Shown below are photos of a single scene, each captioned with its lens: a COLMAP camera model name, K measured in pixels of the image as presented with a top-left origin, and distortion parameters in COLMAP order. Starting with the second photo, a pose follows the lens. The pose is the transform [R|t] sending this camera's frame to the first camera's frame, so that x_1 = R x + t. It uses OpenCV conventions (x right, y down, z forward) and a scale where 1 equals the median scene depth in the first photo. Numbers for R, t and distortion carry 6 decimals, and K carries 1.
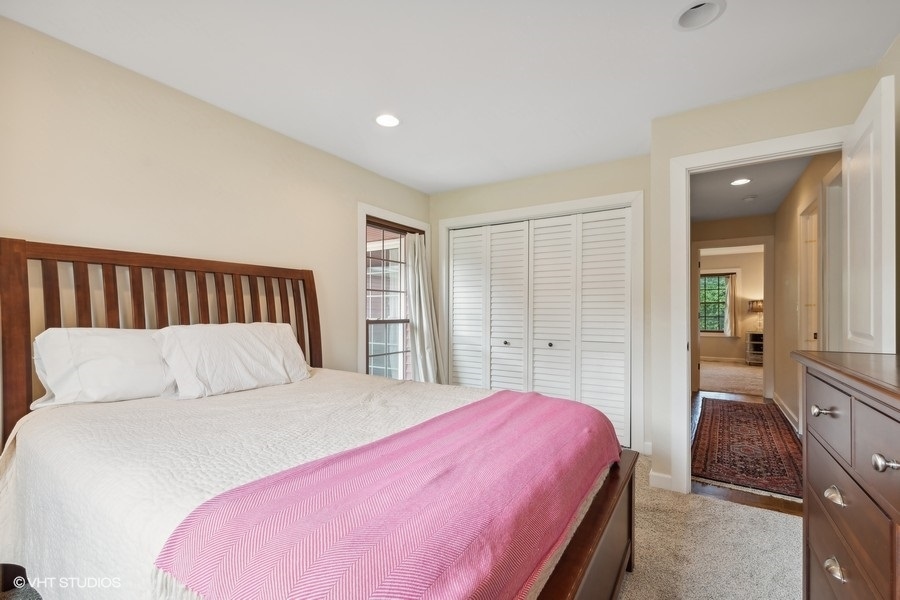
lens RADIAL K [[402.3, 0, 452.3], [0, 402.3, 301.2], [0, 0, 1]] dist [-0.010387, -0.000237]
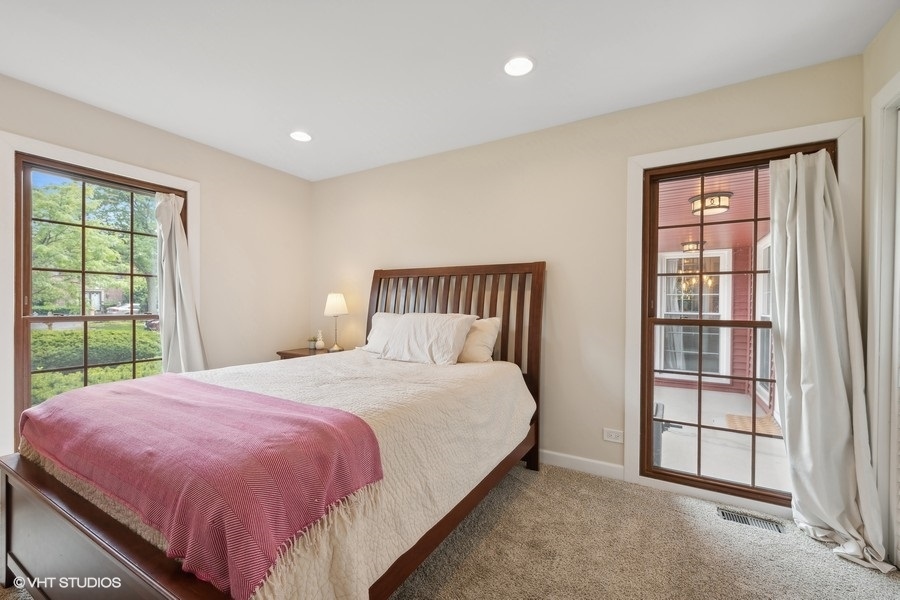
lens RADIAL K [[384.7, 0, 454.7], [0, 384.7, 305.1], [0, 0, 1]] dist [-0.000337, -0.000046]
pose [[0.040960, -0.000191, -0.999161, 0.461801], [0.019704, 0.999806, 0.000617, 0.017848], [0.998966, -0.019713, 0.040956, 0.646912]]
